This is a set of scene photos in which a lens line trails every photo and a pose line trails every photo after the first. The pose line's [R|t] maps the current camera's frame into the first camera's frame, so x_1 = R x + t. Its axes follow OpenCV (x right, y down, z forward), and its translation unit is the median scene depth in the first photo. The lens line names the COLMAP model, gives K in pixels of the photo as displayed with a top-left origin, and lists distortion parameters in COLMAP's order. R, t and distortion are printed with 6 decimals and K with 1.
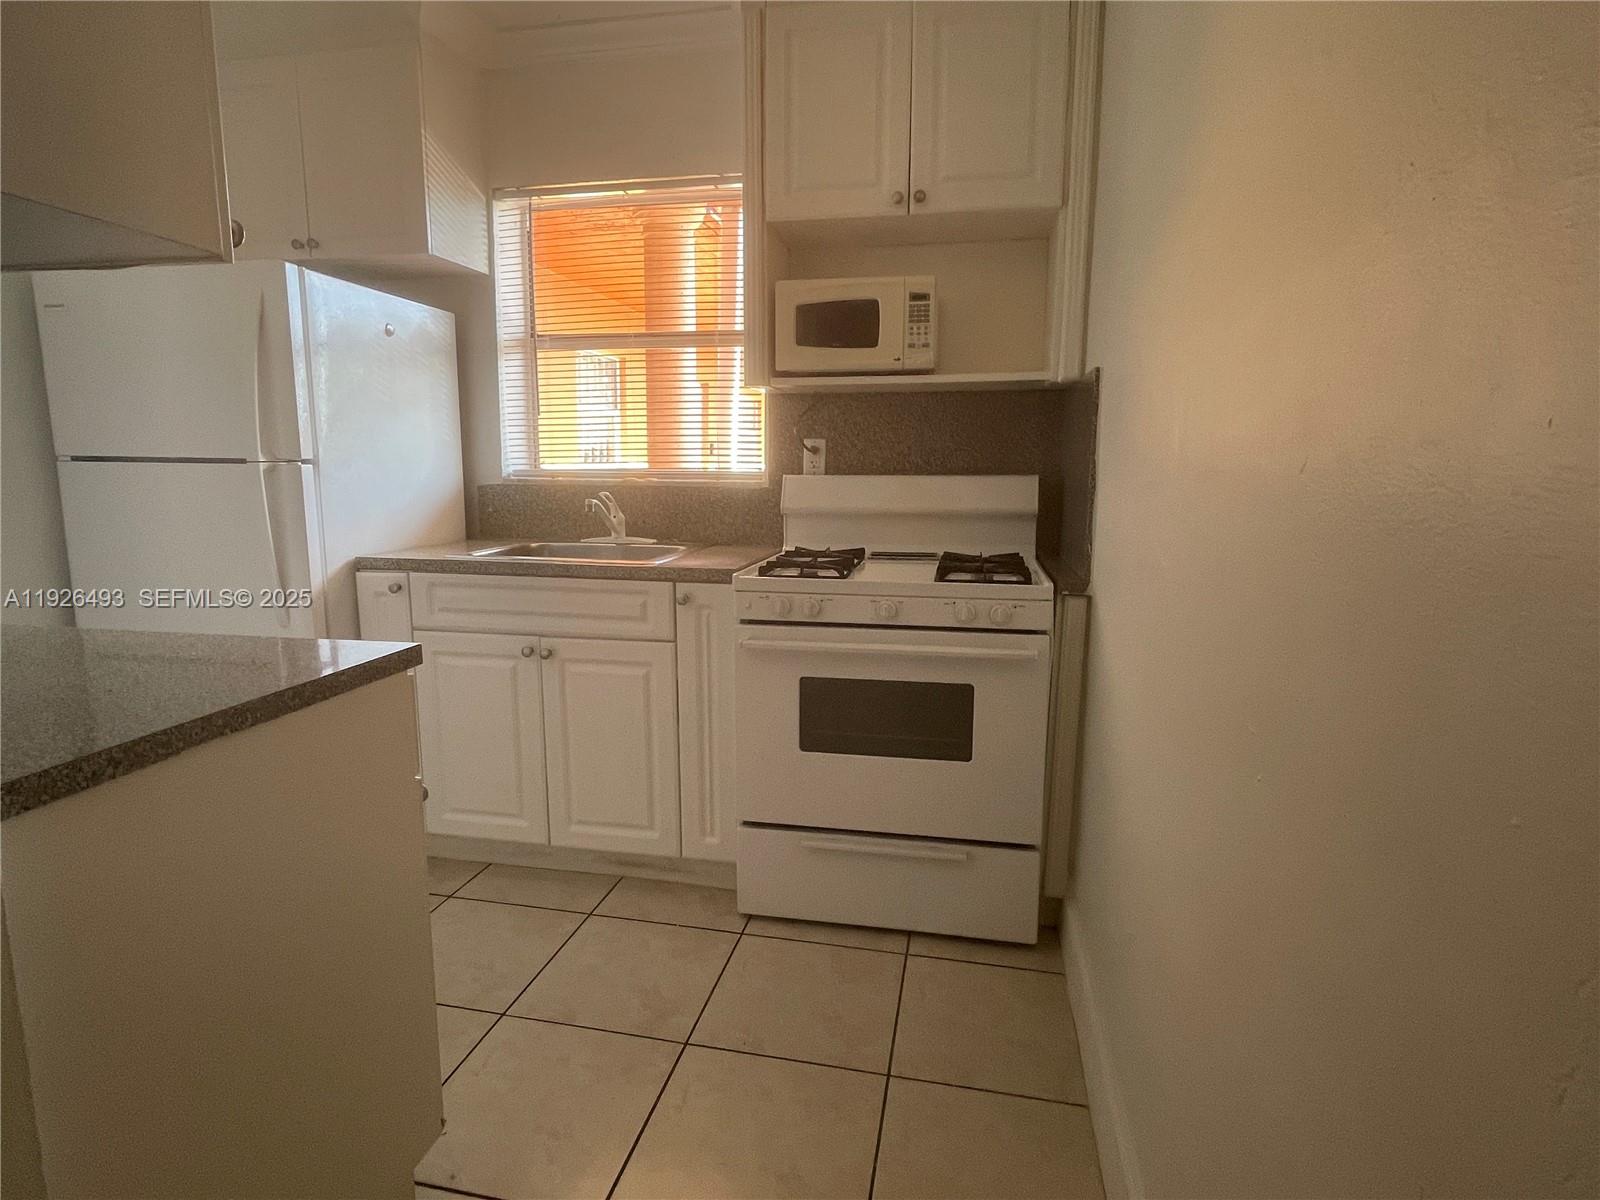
lens RADIAL K [[839.8, 0, 798.2], [0, 839.8, 600.2], [0, 0, 1]] dist [-0.003356, 0.002404]
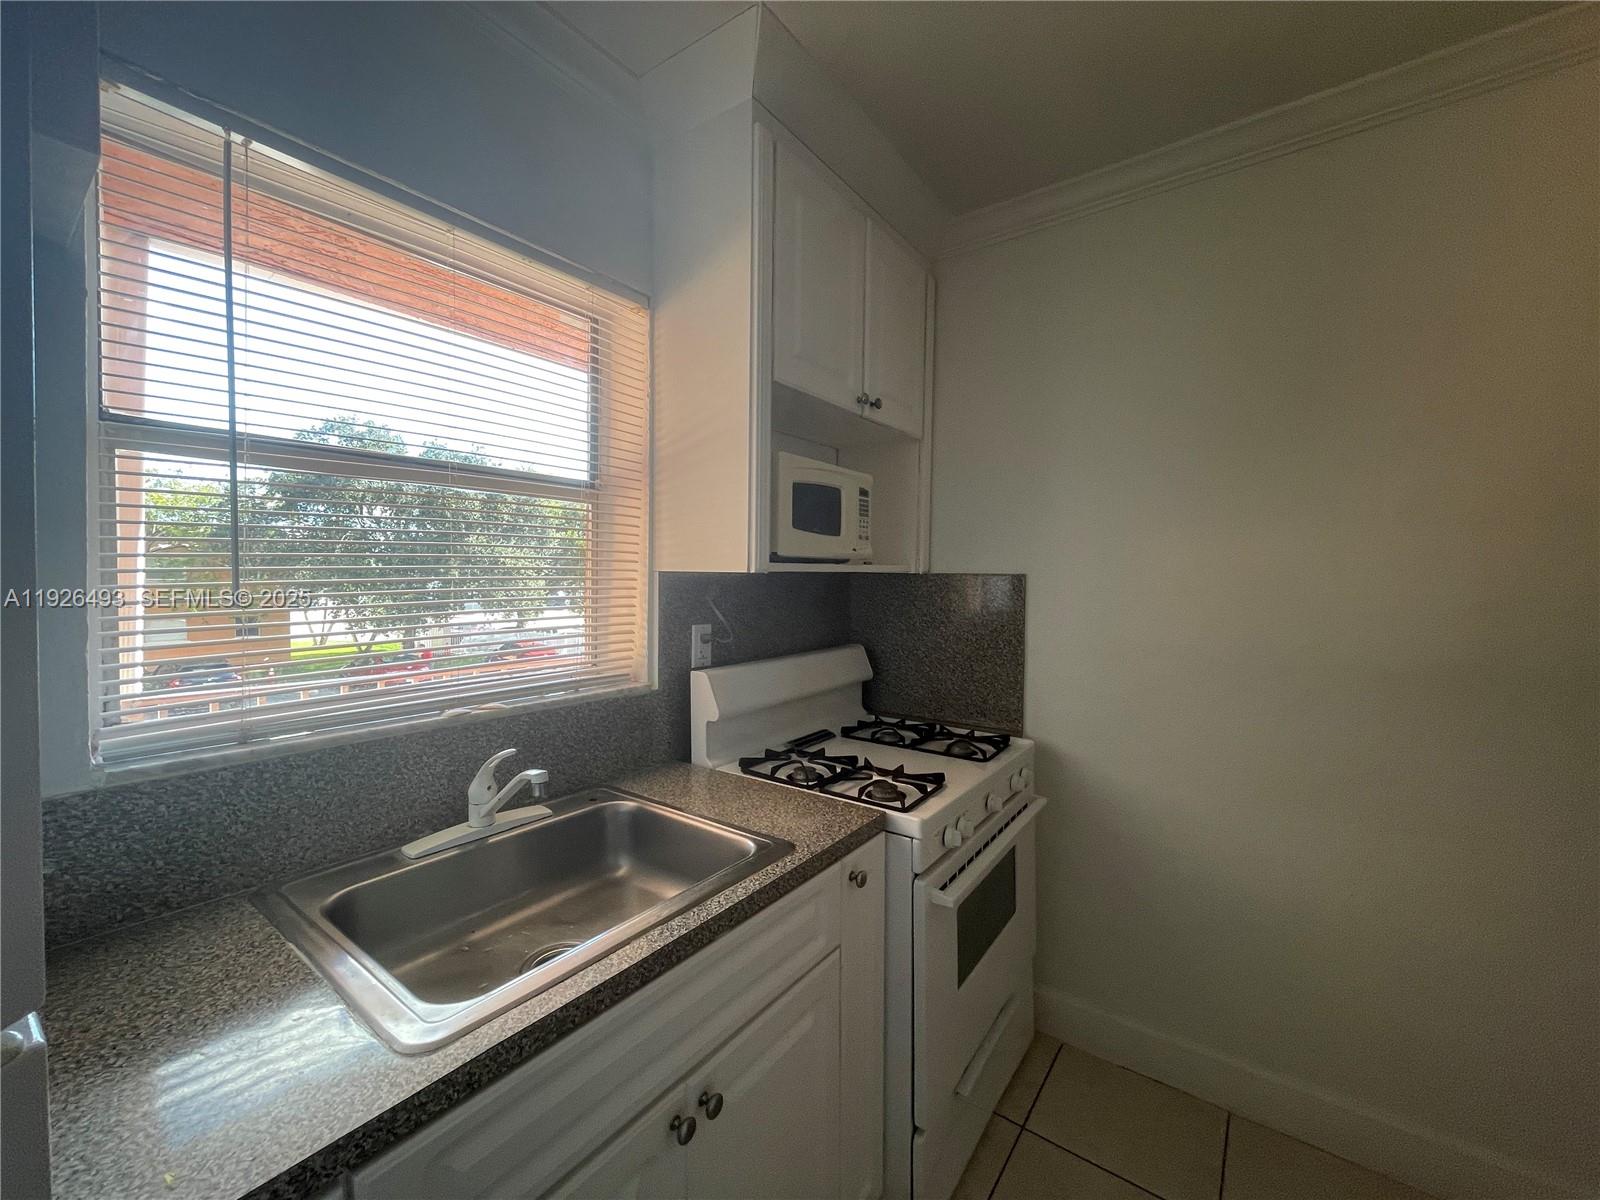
lens RADIAL K [[640.0, 0, 804.4], [0, 640.0, 603.0], [0, 0, 1]] dist [-0.003374, -0.000184]
pose [[0.413493, -0.042896, 0.909496, -0.569936], [0.143088, 0.989539, -0.018383, -0.203401], [-0.899194, 0.137740, 0.415305, 0.694319]]
